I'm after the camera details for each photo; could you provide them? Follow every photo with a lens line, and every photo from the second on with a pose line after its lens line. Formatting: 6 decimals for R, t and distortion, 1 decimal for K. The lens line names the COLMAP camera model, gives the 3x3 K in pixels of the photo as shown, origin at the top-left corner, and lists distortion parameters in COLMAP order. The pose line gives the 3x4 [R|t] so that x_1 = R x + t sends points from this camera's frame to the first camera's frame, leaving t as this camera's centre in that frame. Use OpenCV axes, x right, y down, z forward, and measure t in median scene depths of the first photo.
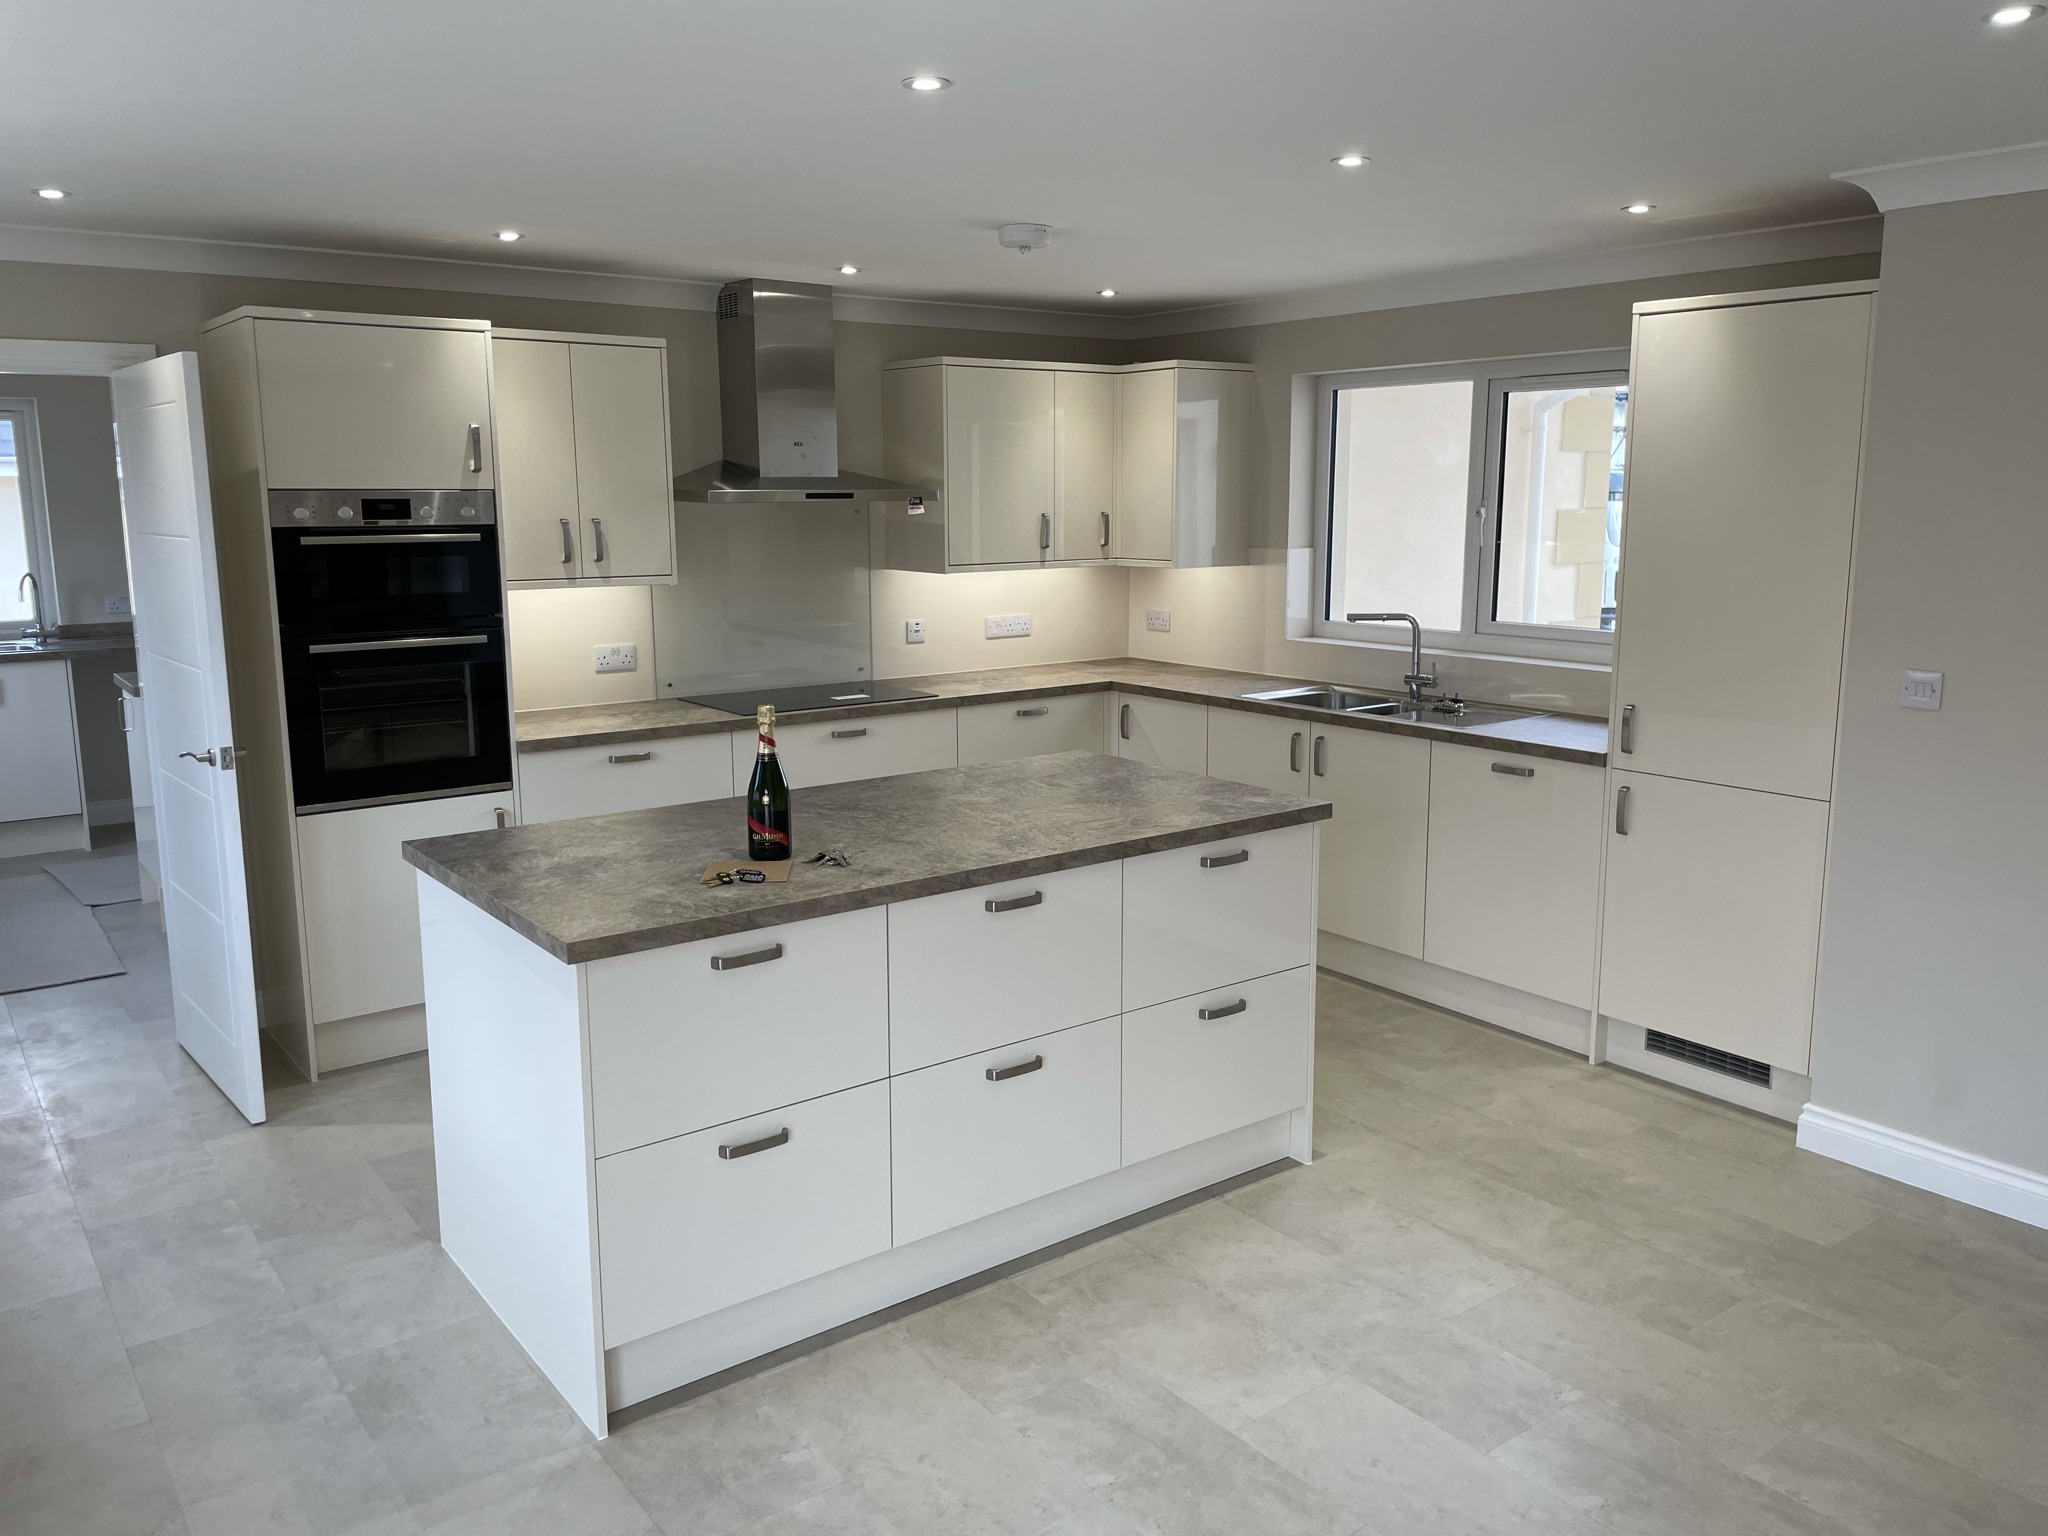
lens RADIAL K [[1558.3, 0, 1037.0], [0, 1558.3, 762.0], [0, 0, 1]] dist [0.045955, -0.034789]
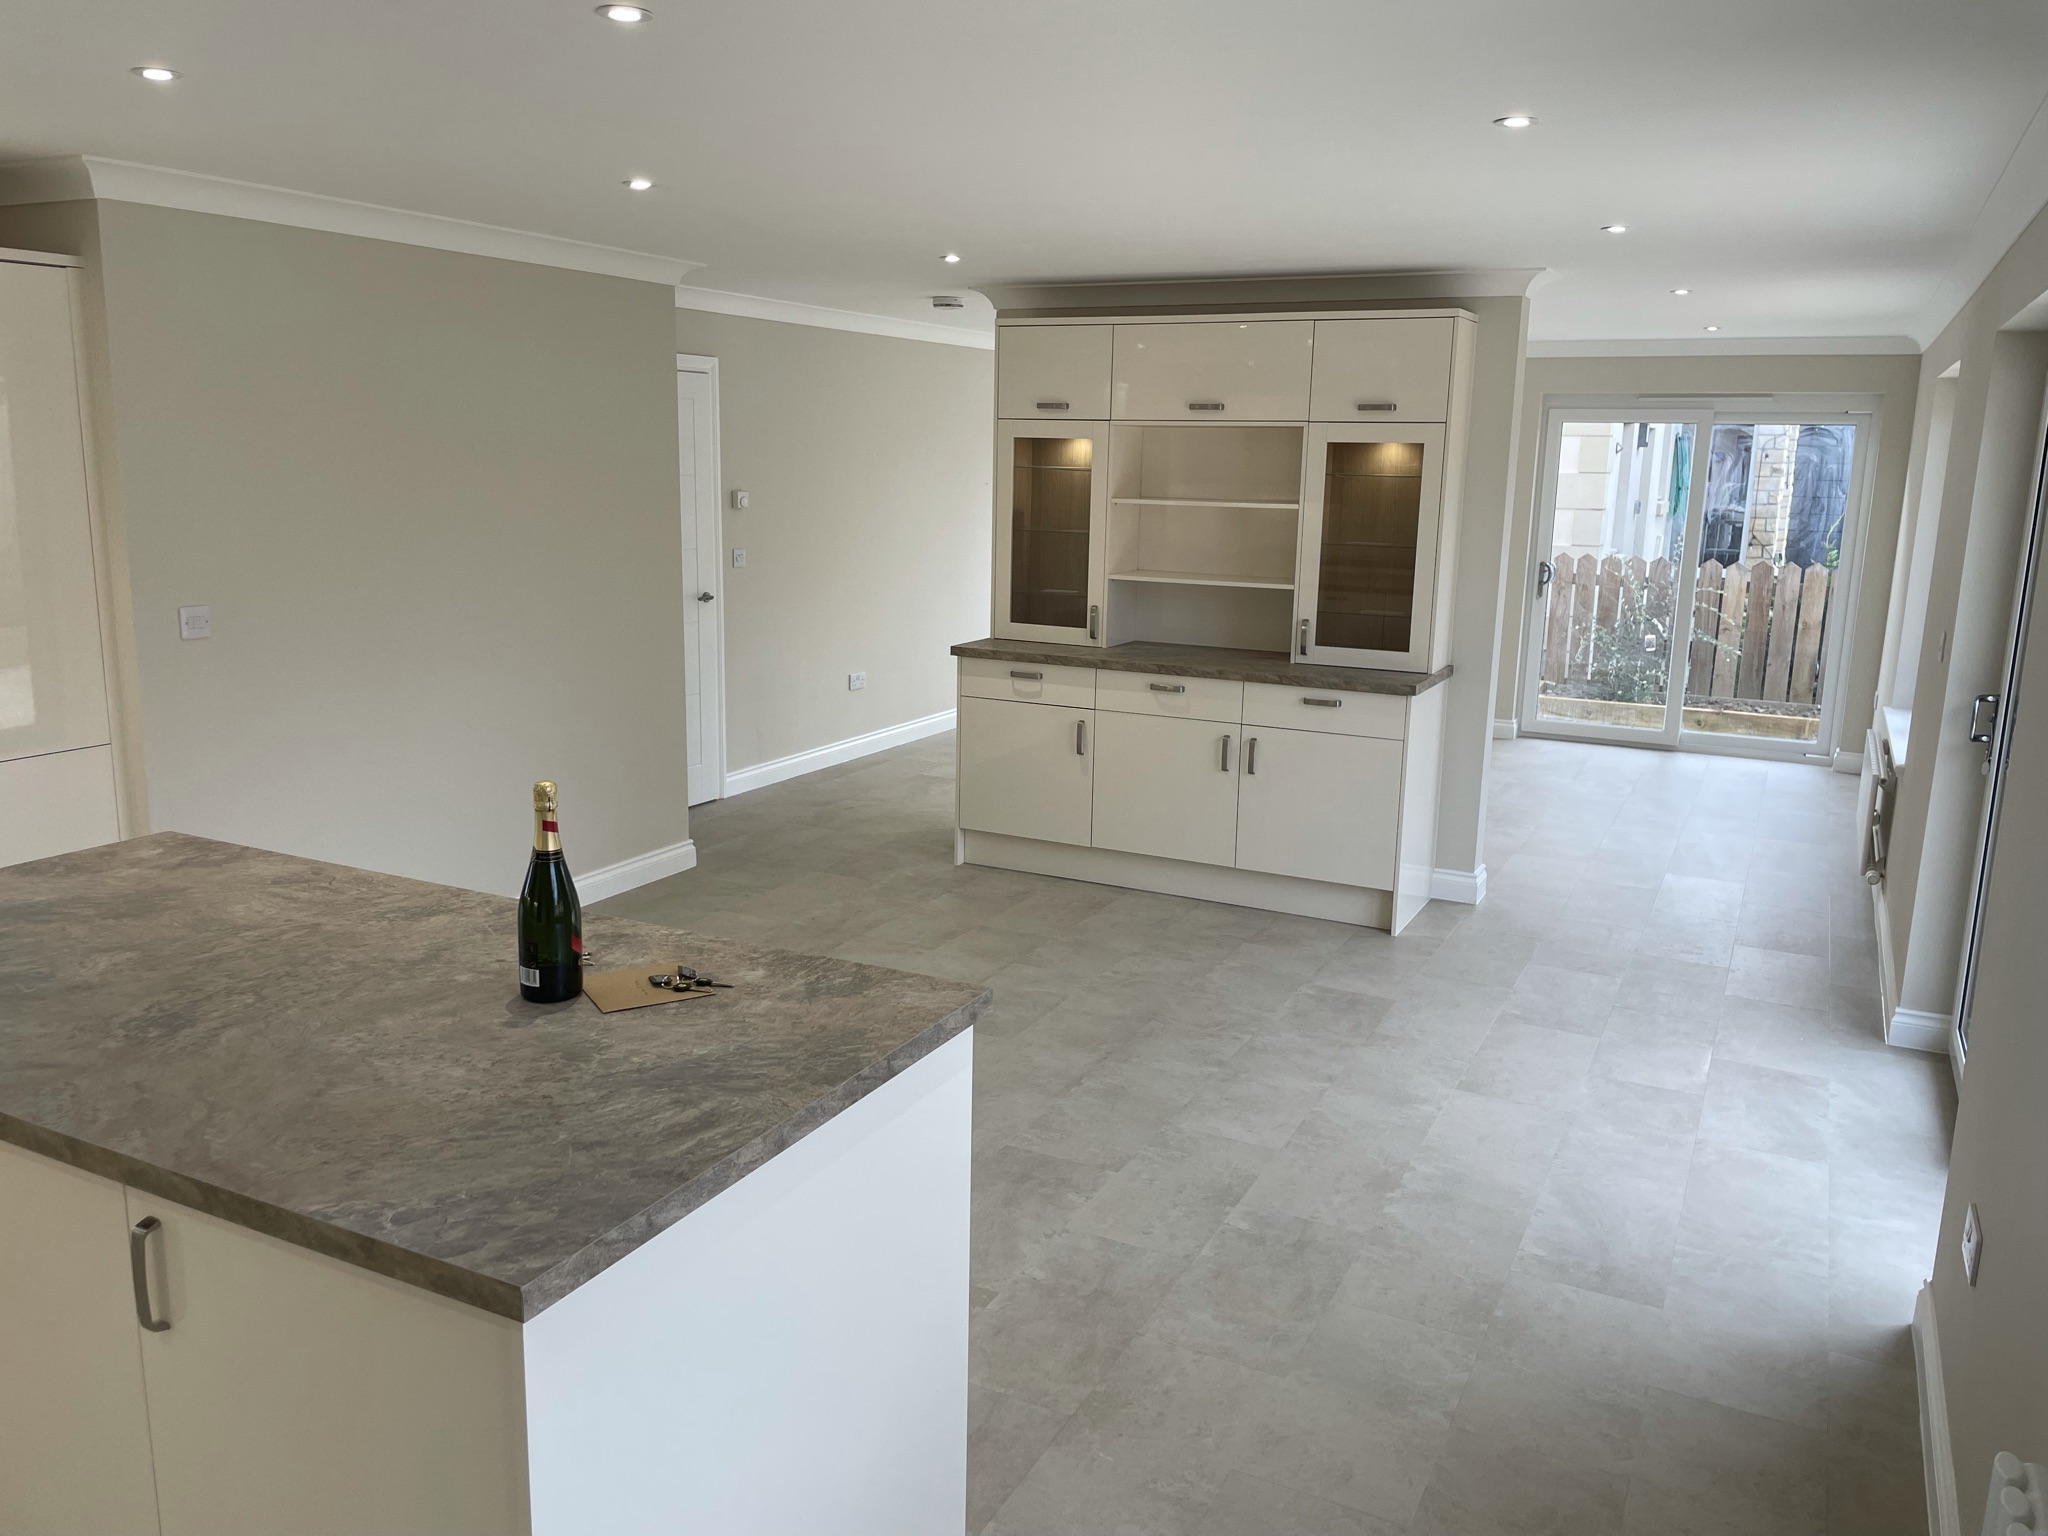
lens RADIAL K [[1558.3, 0, 1036.1], [0, 1558.3, 767.7], [0, 0, 1]] dist [0.045955, -0.034789]
pose [[-0.440876, -0.188950, 0.877454, -0.625426], [0.136374, 0.952140, 0.273554, -0.144732], [-0.887147, 0.240266, -0.394008, 0.758082]]
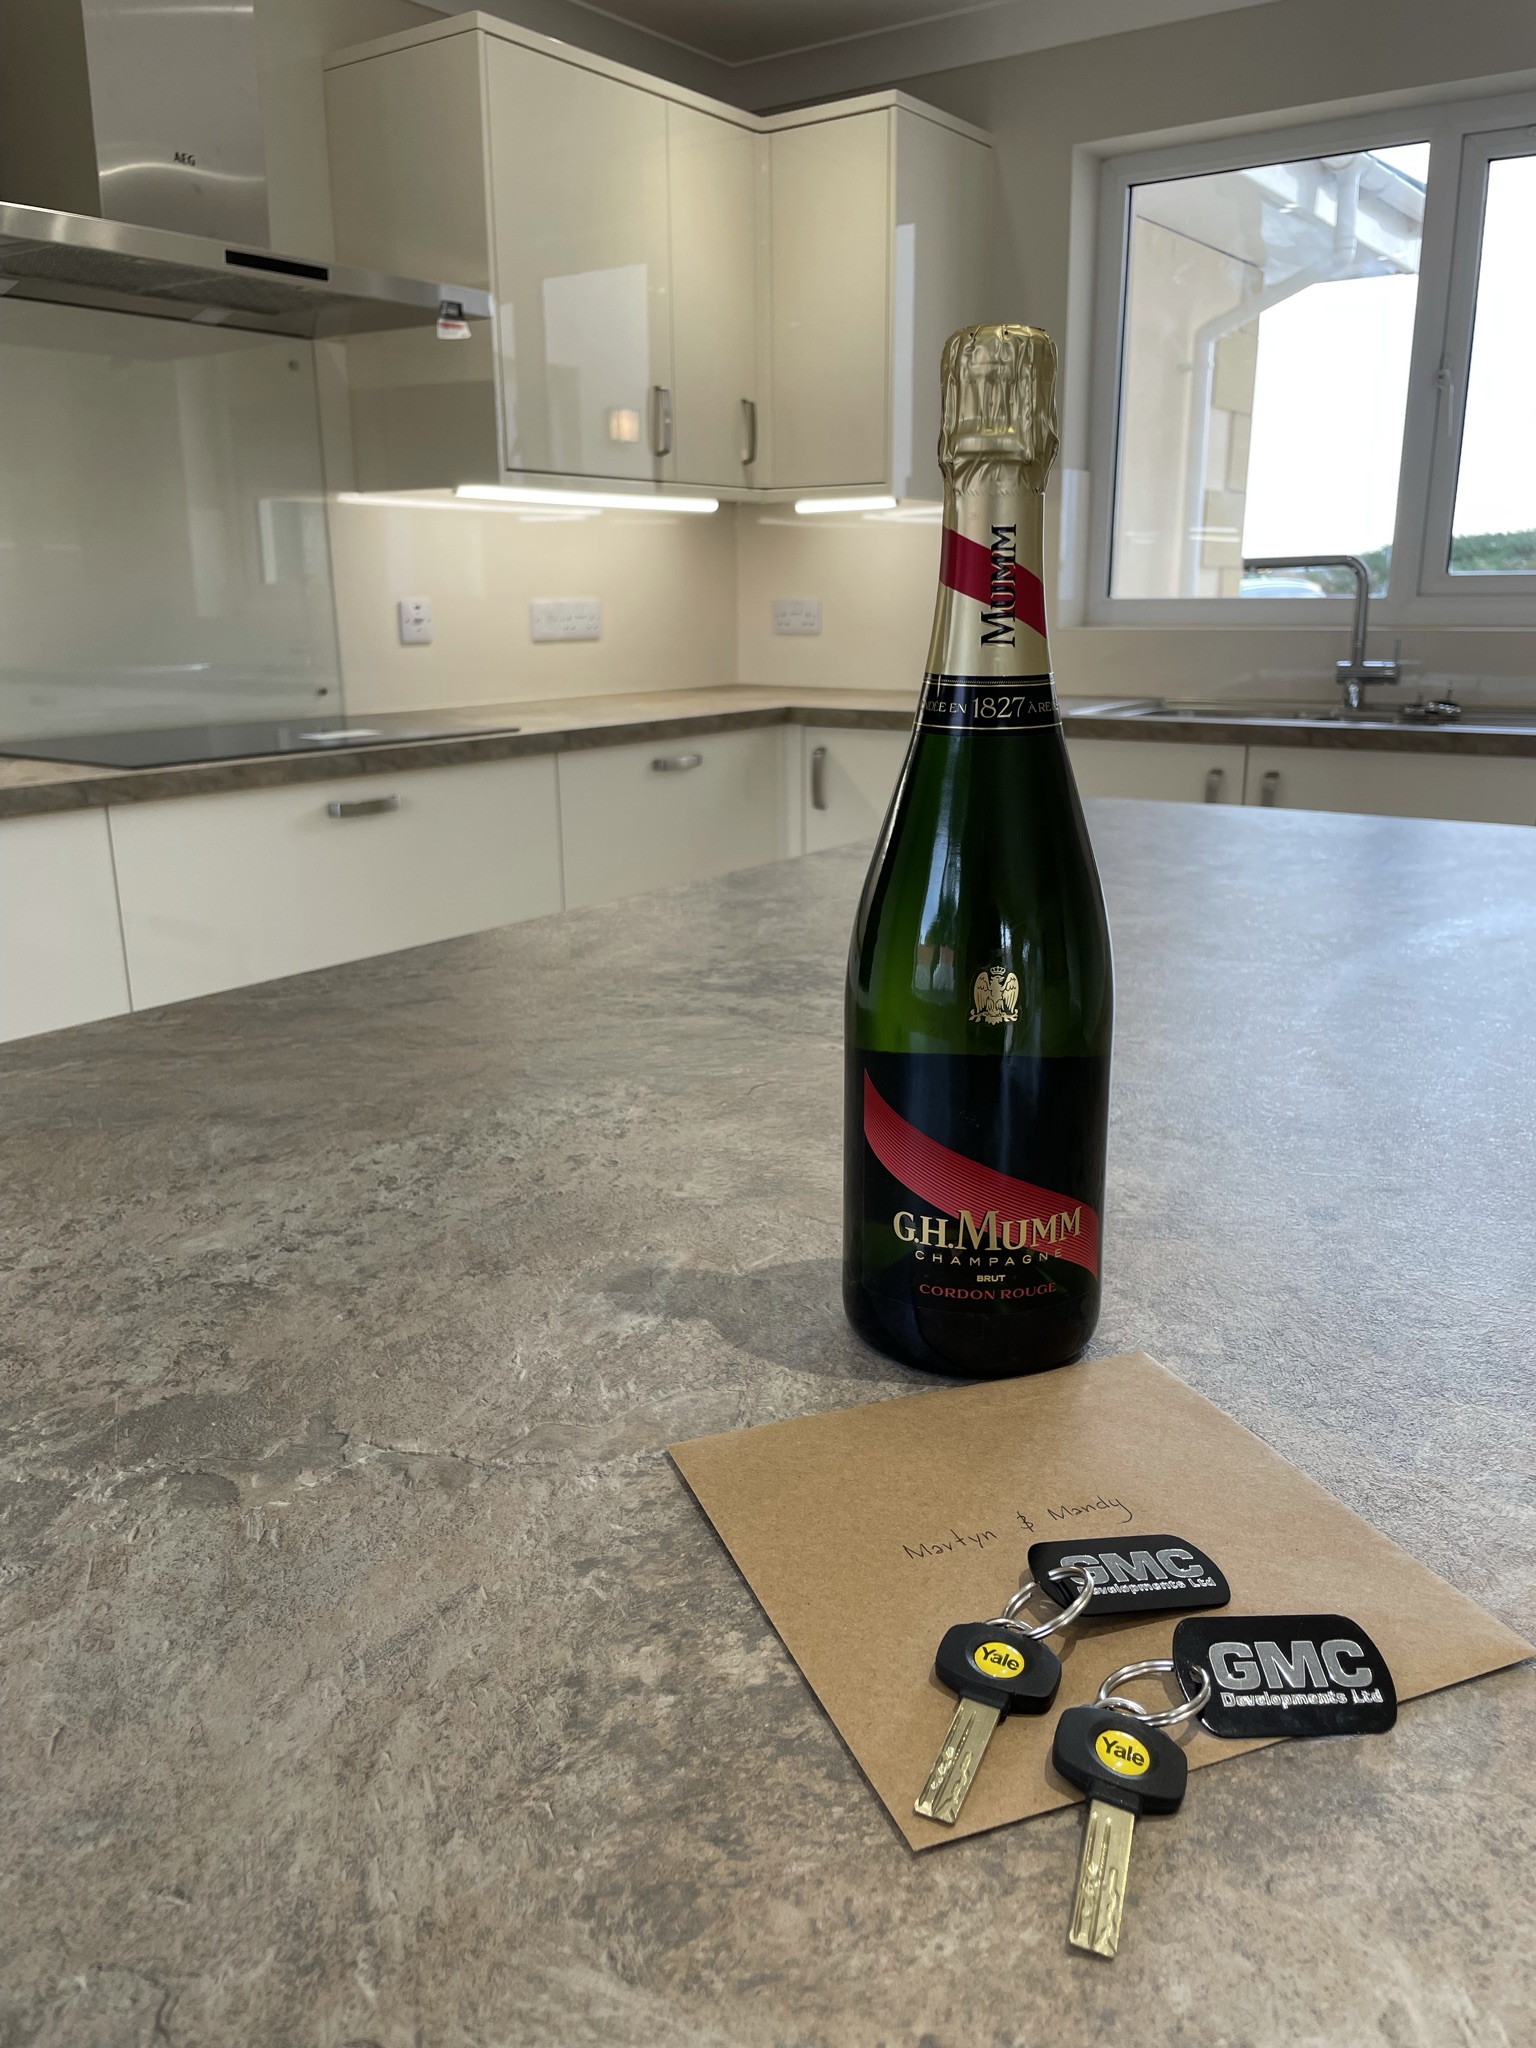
lens RADIAL K [[1558.3, 0, 783.6], [0, 1558.3, 1025.4], [0, 0, 1]] dist [0.045955, -0.034789]
pose [[0.954413, -0.081614, 0.287117, -0.167303], [0.054752, 0.993441, 0.100385, 0.008081], [-0.293426, -0.080088, 0.952621, 0.606560]]
